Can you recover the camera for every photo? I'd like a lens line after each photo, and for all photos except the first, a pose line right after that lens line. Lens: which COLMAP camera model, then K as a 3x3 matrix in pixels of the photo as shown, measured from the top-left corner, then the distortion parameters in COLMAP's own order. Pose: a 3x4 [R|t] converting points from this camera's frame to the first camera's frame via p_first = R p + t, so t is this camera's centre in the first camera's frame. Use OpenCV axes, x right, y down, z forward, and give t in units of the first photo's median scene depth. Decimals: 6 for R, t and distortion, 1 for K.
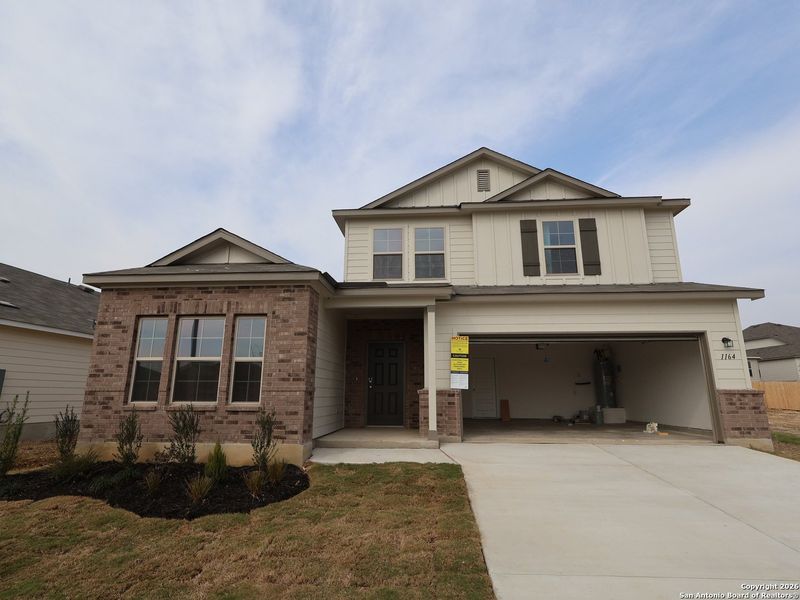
lens RADIAL K [[418.3, 0, 400.6], [0, 418.3, 301.1], [0, 0, 1]] dist [0.001141, 0.000522]
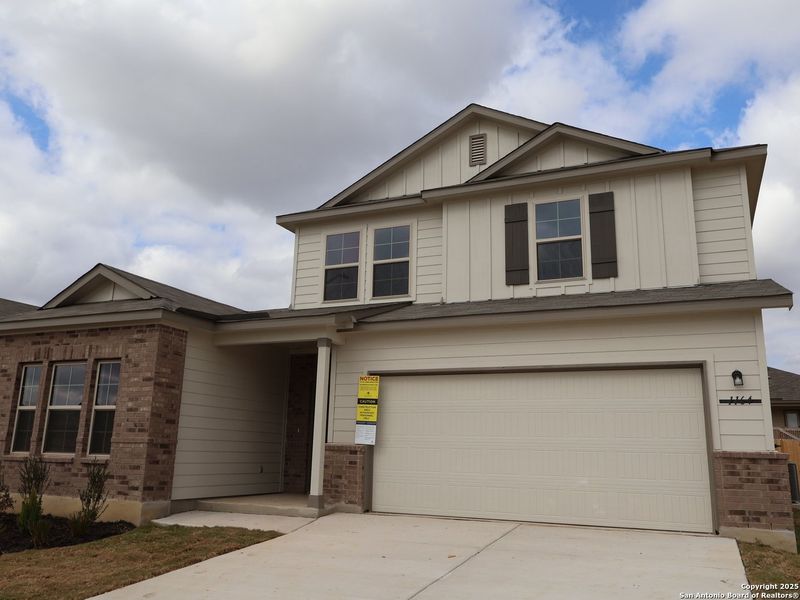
lens RADIAL K [[658.5, 0, 400.8], [0, 658.5, 301.3], [0, 0, 1]] dist [0.002021, 0.003228]
pose [[0.940815, -0.056974, -0.334097, 0.720461], [0.053060, 0.998374, -0.020837, -0.029401], [0.334741, 0.001876, 0.942308, -0.145623]]
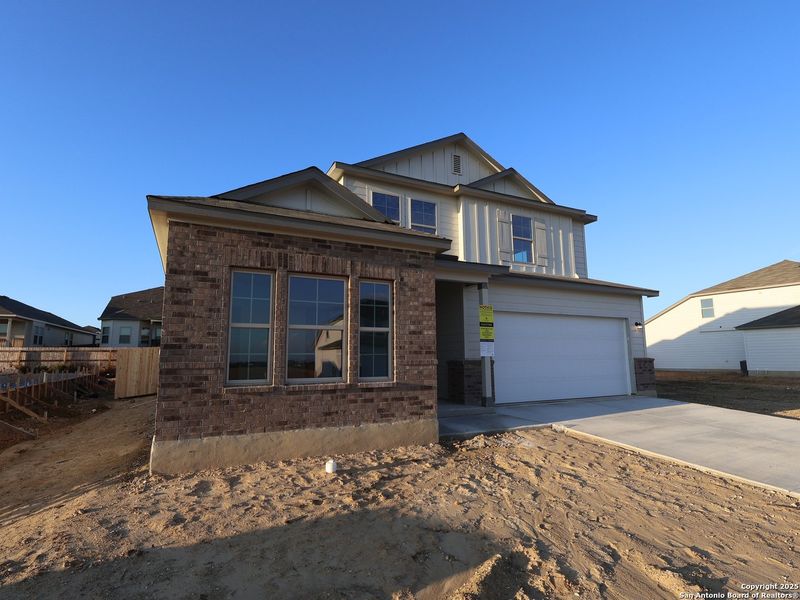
lens RADIAL K [[418.3, 0, 400.6], [0, 418.3, 301.1], [0, 0, 1]] dist [0.001141, 0.000522]
pose [[0.857198, 0.061521, 0.511299, -0.743462], [-0.102692, 0.993319, 0.052645, 0.026106], [-0.504645, -0.097633, 0.857789, 0.212751]]
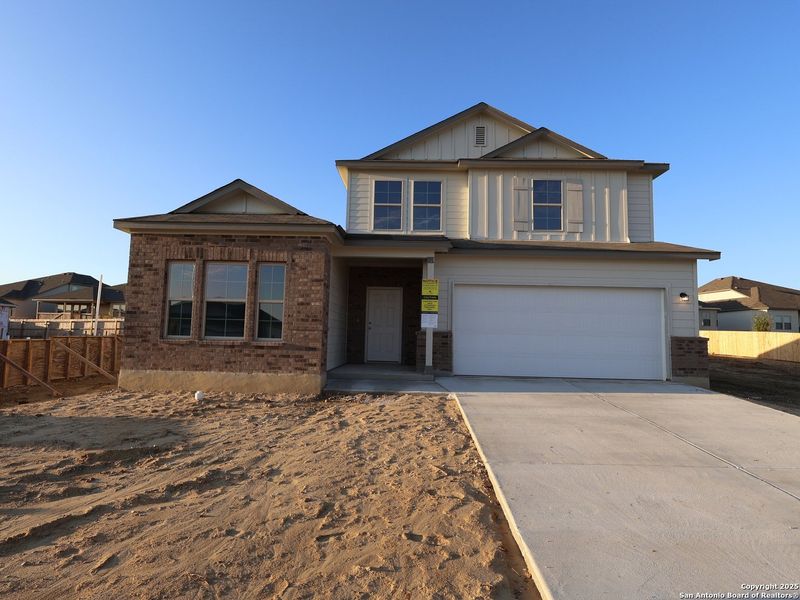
lens RADIAL K [[418.3, 0, 400.6], [0, 418.3, 301.1], [0, 0, 1]] dist [0.001141, 0.000522]
pose [[0.998615, 0.025062, 0.046267, -0.063278], [-0.031103, 0.990377, 0.134858, -0.024805], [-0.042442, -0.136110, 0.989784, -0.129356]]
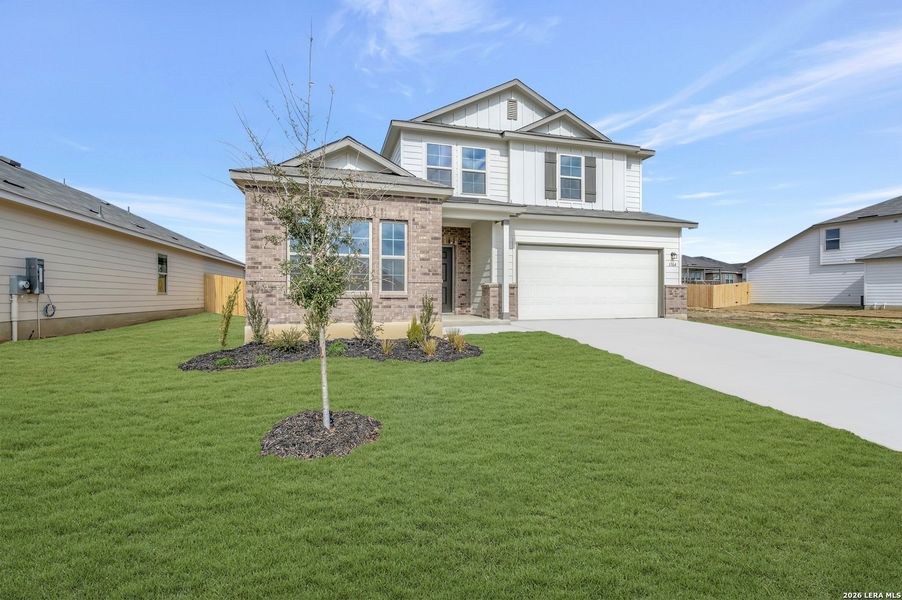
lens RADIAL K [[407.6, 0, 450.9], [0, 407.6, 297.5], [0, 0, 1]] dist [0.000931, 0.000020]
pose [[0.938912, -0.002455, 0.344147, -0.592700], [-0.075191, 0.974353, 0.212089, -0.011190], [-0.335842, -0.225010, 0.914648, -0.166846]]
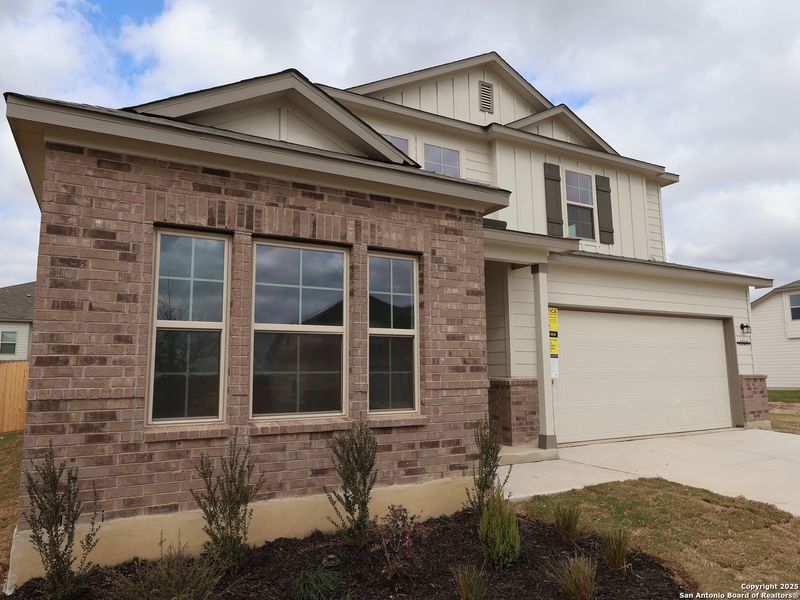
lens RADIAL K [[546.7, 0, 401.5], [0, 546.7, 299.3], [0, 0, 1]] dist [0.001544, 0.002395]
pose [[0.839352, 0.062720, 0.539958, -0.714367], [-0.107033, 0.992944, 0.051043, 0.056109], [-0.532946, -0.100637, 0.840143, 0.383363]]
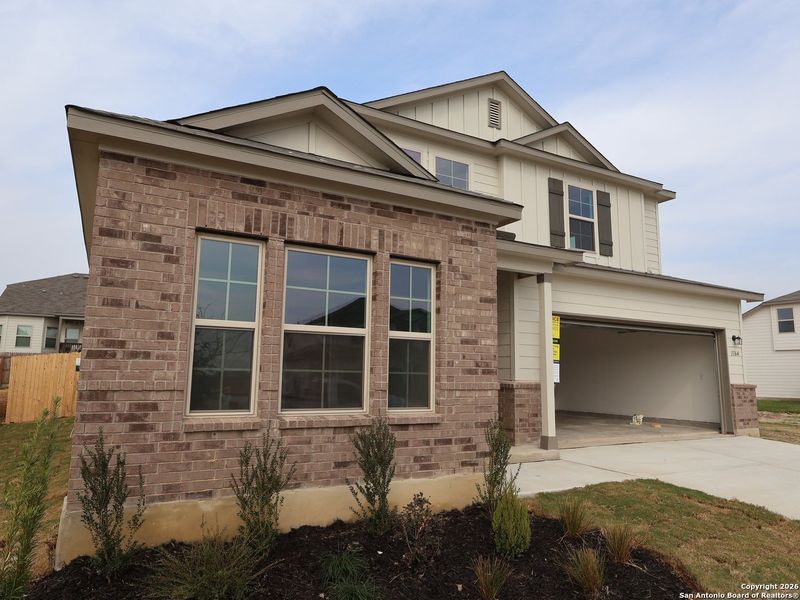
lens RADIAL K [[528.7, 0, 401.5], [0, 528.7, 298.9], [0, 0, 1]] dist [0.003670, -0.000252]
pose [[0.836746, 0.088276, 0.540429, -0.747950], [-0.131869, 0.990360, 0.042403, 0.056823], [-0.531476, -0.106747, 0.840321, 0.379066]]
